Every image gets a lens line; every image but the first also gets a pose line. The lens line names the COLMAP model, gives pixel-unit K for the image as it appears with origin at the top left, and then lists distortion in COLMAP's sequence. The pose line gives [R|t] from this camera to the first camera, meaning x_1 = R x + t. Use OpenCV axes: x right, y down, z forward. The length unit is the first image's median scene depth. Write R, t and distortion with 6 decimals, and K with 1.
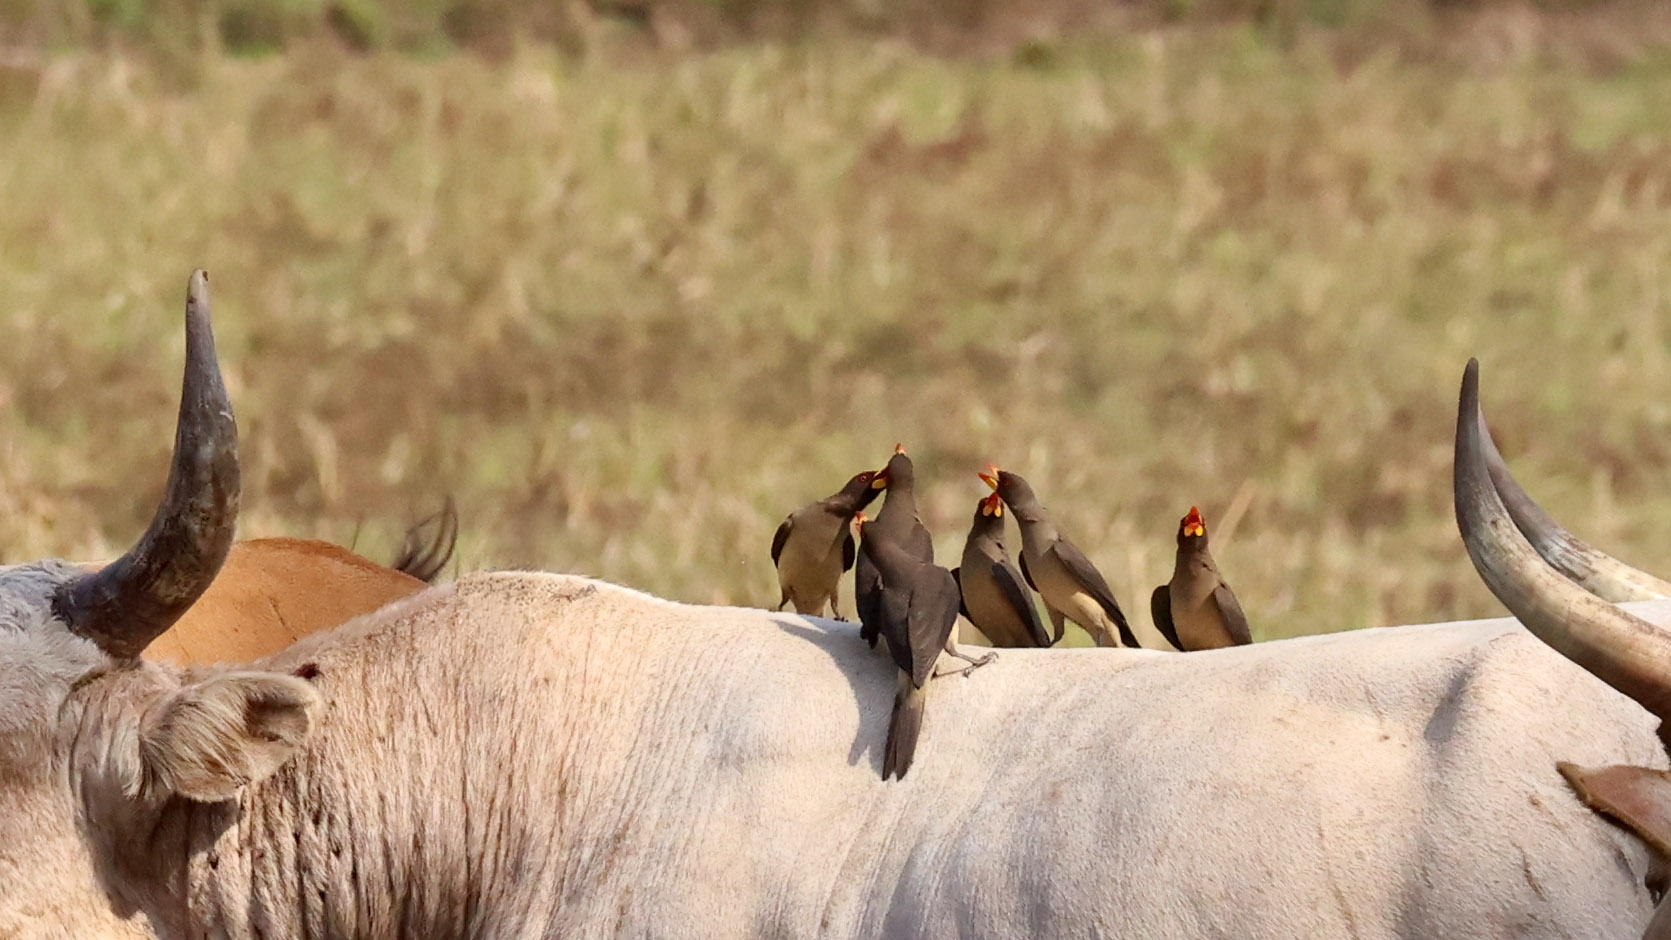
lens RADIAL K [[9768.2, 0, 835.4], [0, 9768.2, 465.9], [0, 0, 1]] dist [-0.513208, 0.000000]
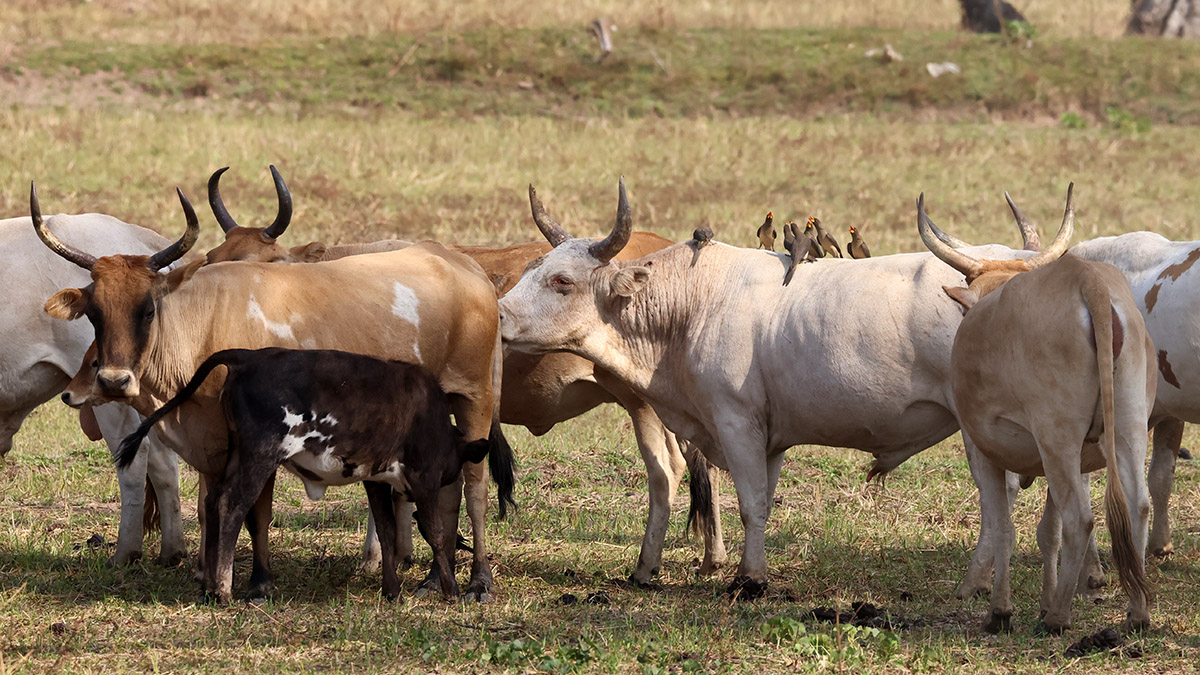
lens RADIAL K [[7014.9, 0, 599.4], [0, 7014.9, 338.6], [0, 0, 1]] dist [-0.513208, 0.000000]
pose [[0.997003, 0.005005, -0.077198, 0.161894], [-0.004138, 0.999927, 0.011391, 0.019436], [0.077249, -0.011037, 0.996951, -2.064752]]
